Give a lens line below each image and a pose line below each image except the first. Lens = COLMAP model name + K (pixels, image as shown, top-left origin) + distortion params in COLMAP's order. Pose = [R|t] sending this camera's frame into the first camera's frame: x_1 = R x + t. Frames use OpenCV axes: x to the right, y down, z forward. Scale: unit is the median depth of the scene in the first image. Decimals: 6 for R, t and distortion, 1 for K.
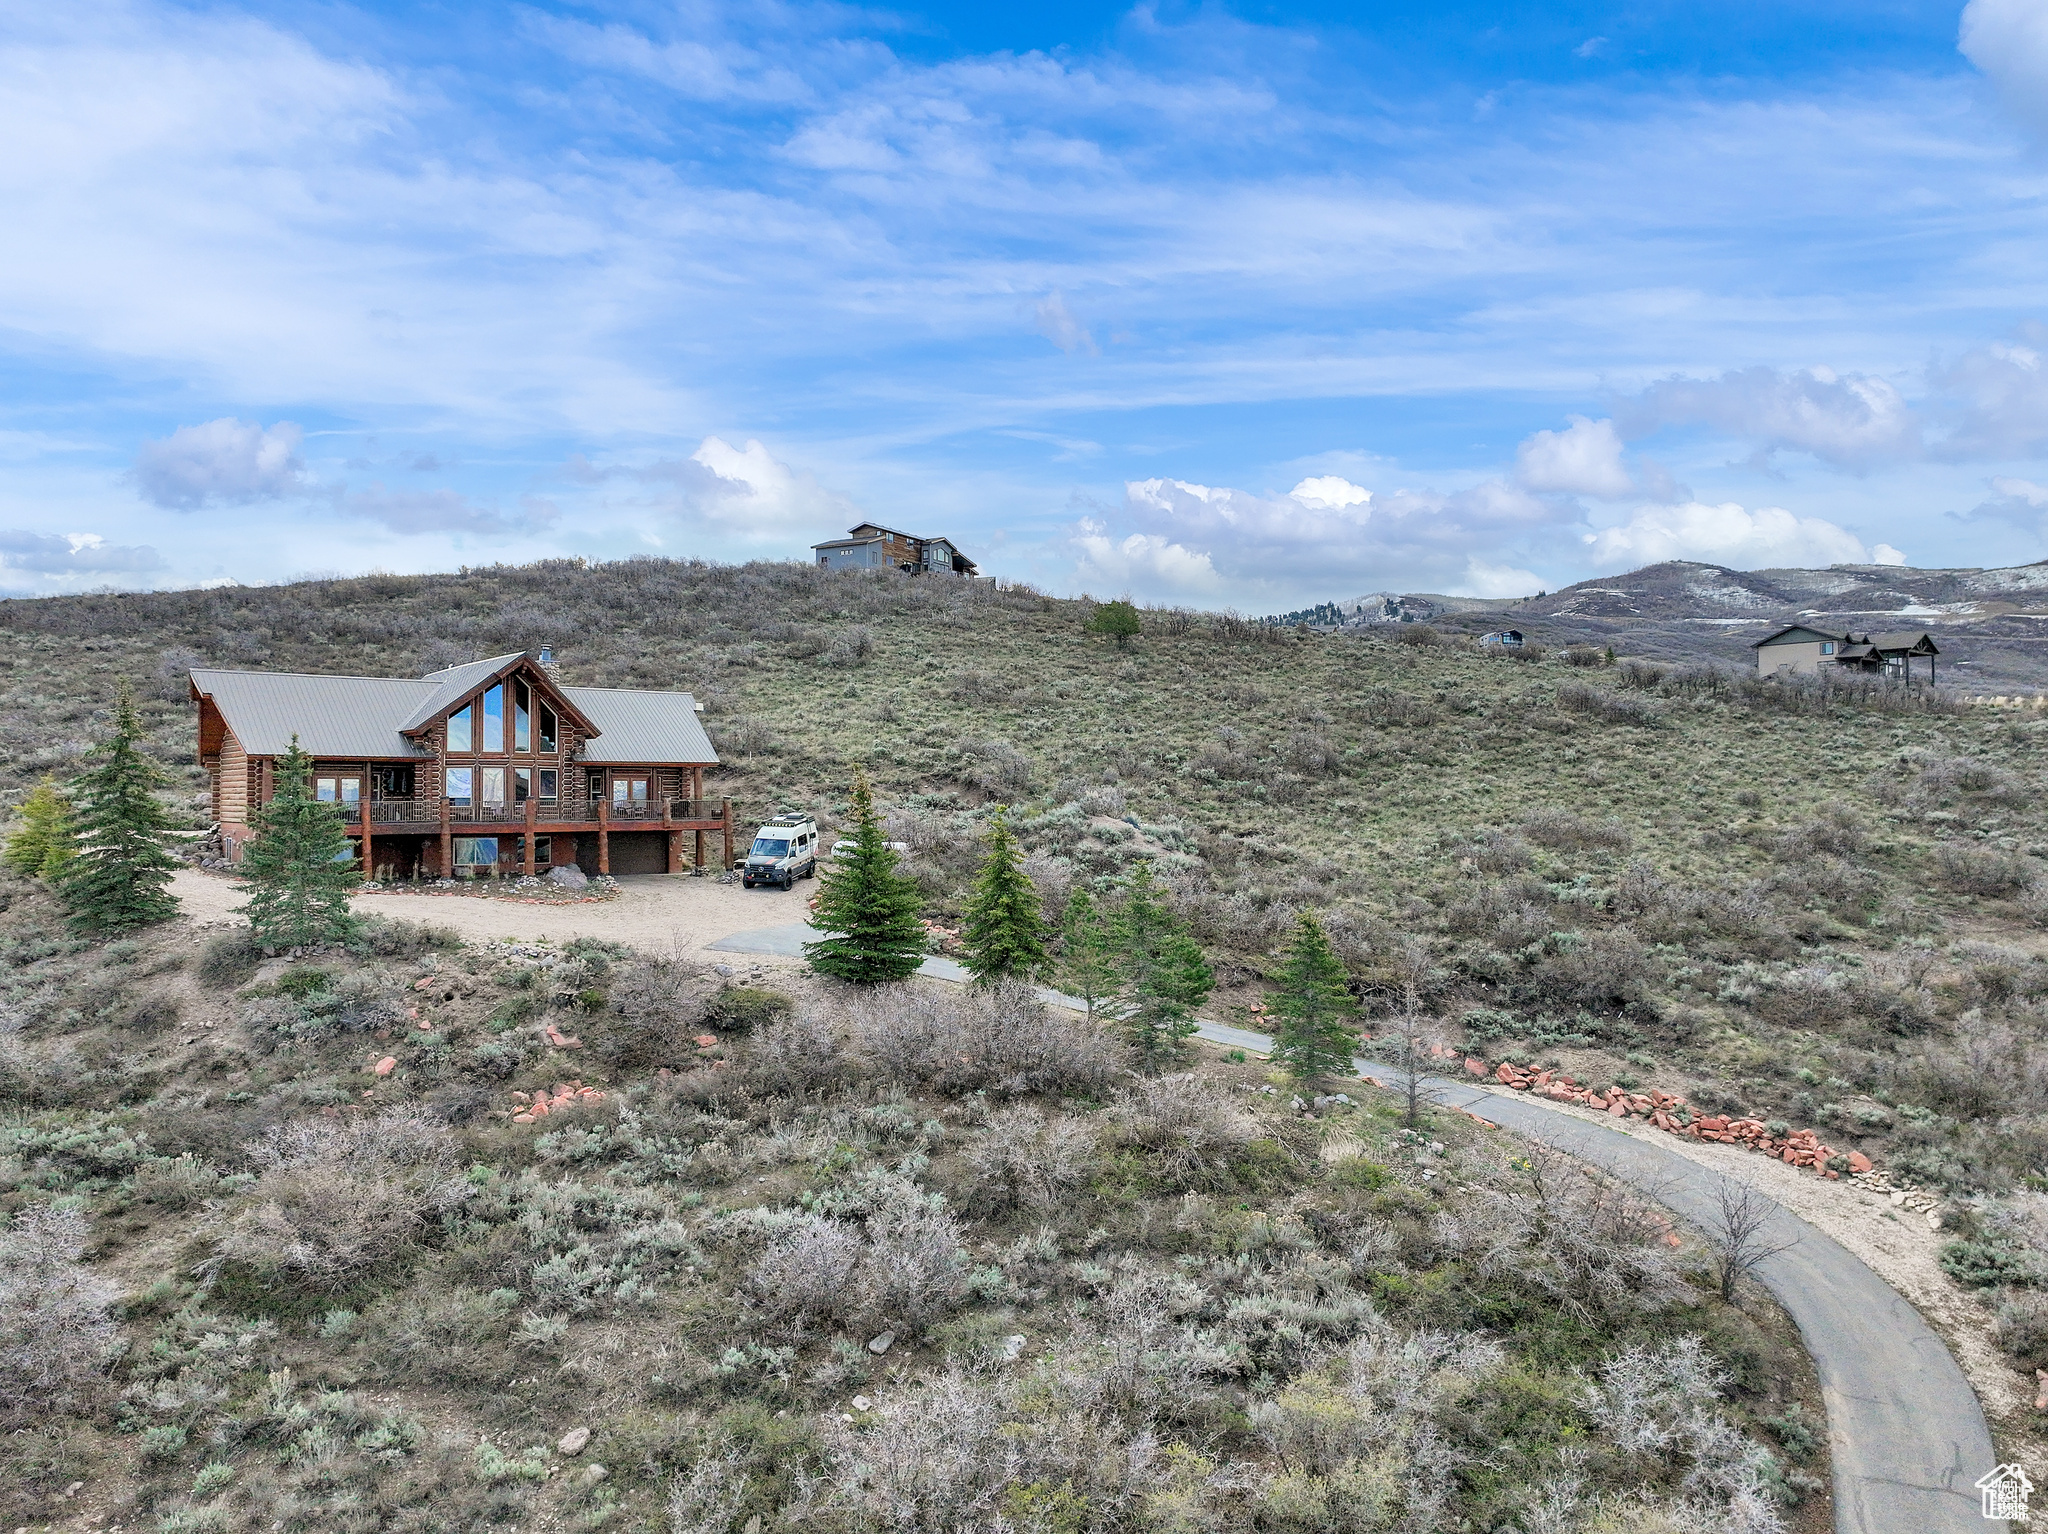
lens RADIAL K [[1443.2, 0, 1029.4], [0, 1443.2, 768.3], [0, 0, 1]] dist [0.029176, 0.000864]
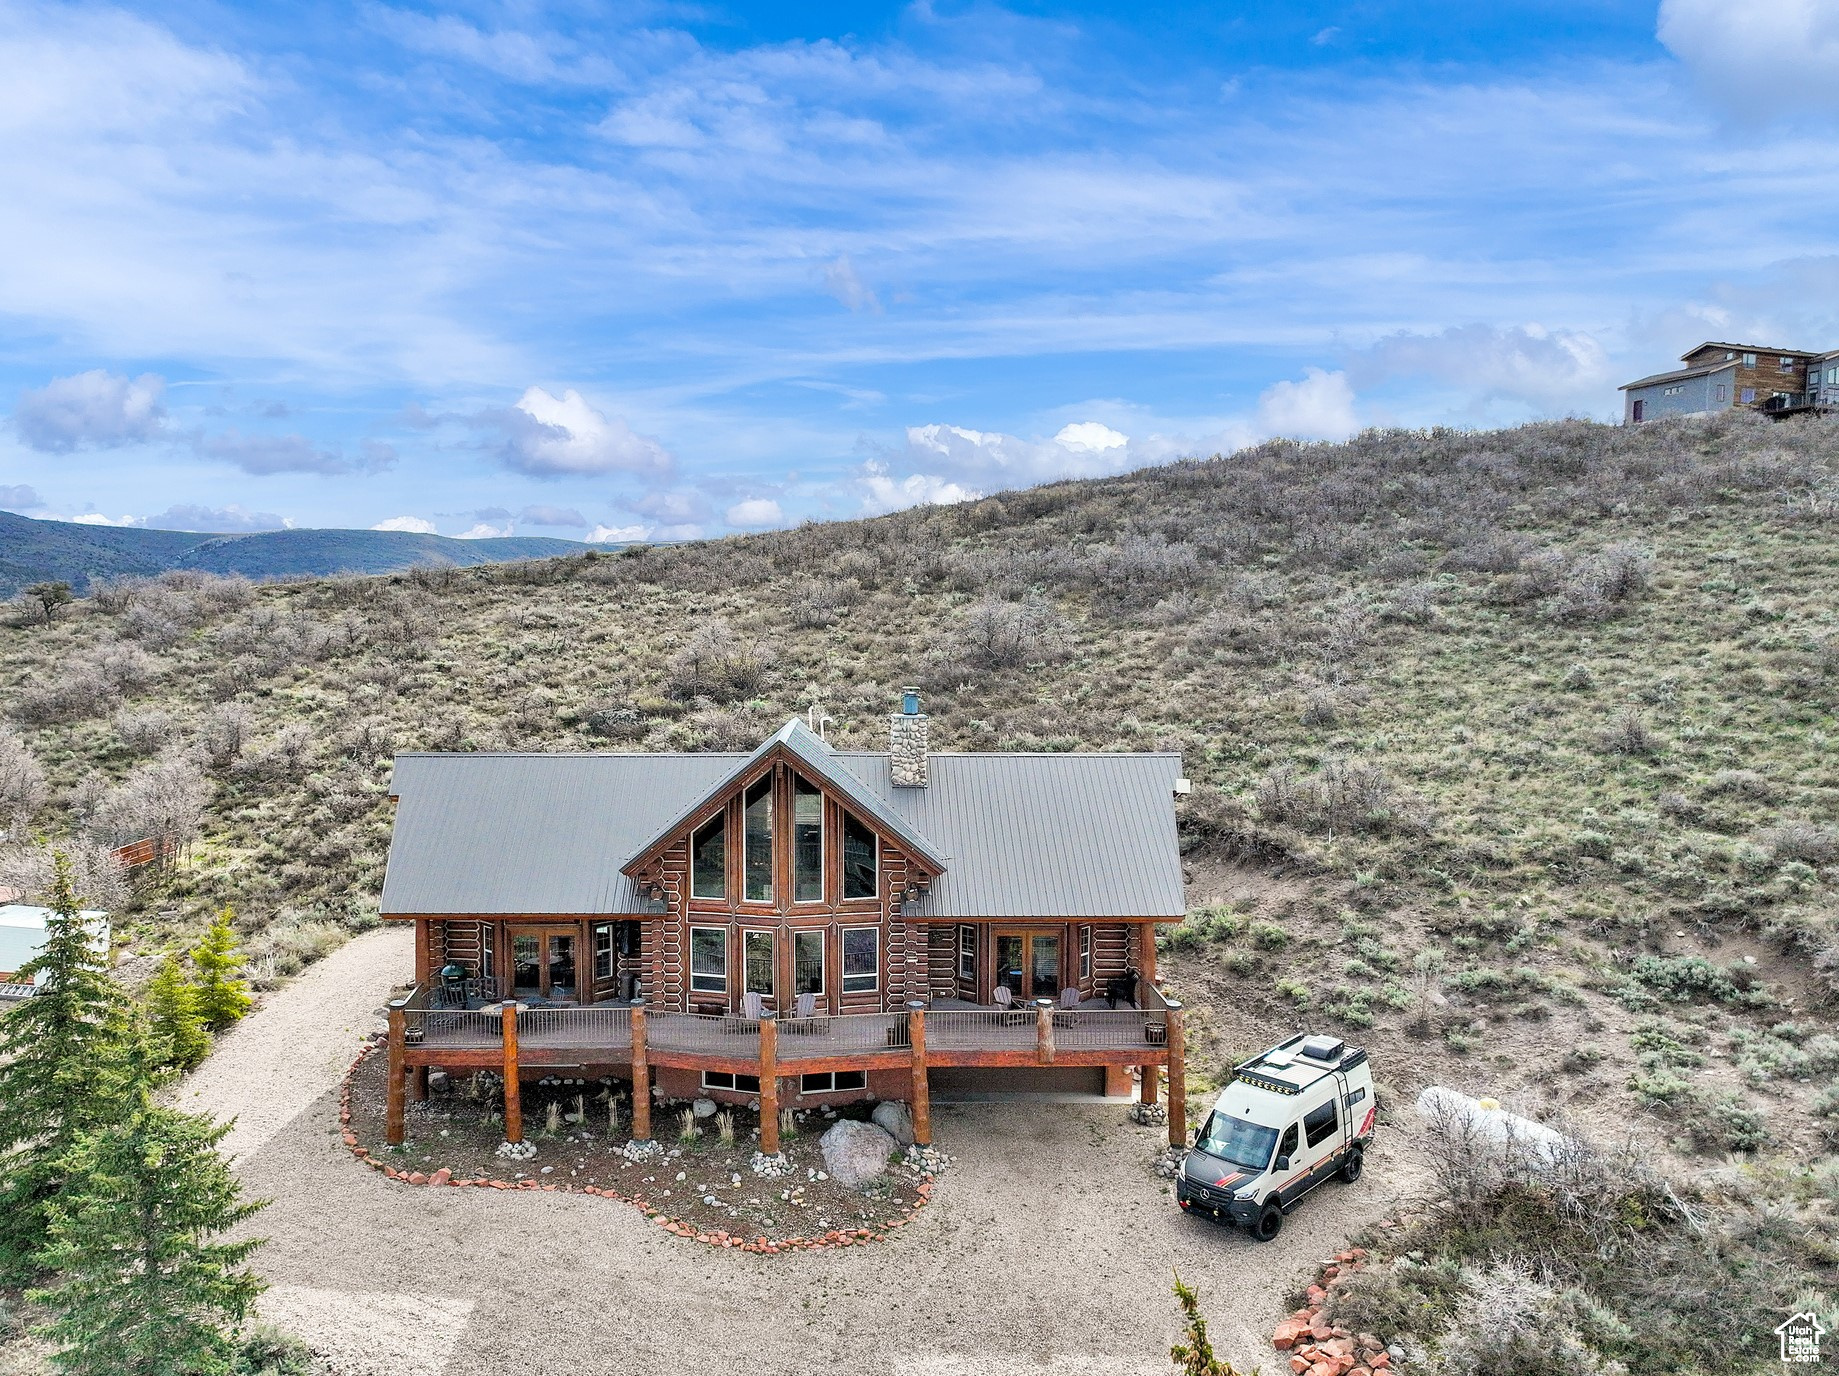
lens RADIAL K [[1453.8, 0, 828.6], [0, 1453.8, 737.6], [0, 0, 1]] dist [0.027321, 0.006044]
pose [[0.782345, 0.039982, -0.621561, 0.007388], [0.008337, 0.997176, 0.074637, -0.075650], [0.622790, -0.063574, 0.779802, 0.350808]]
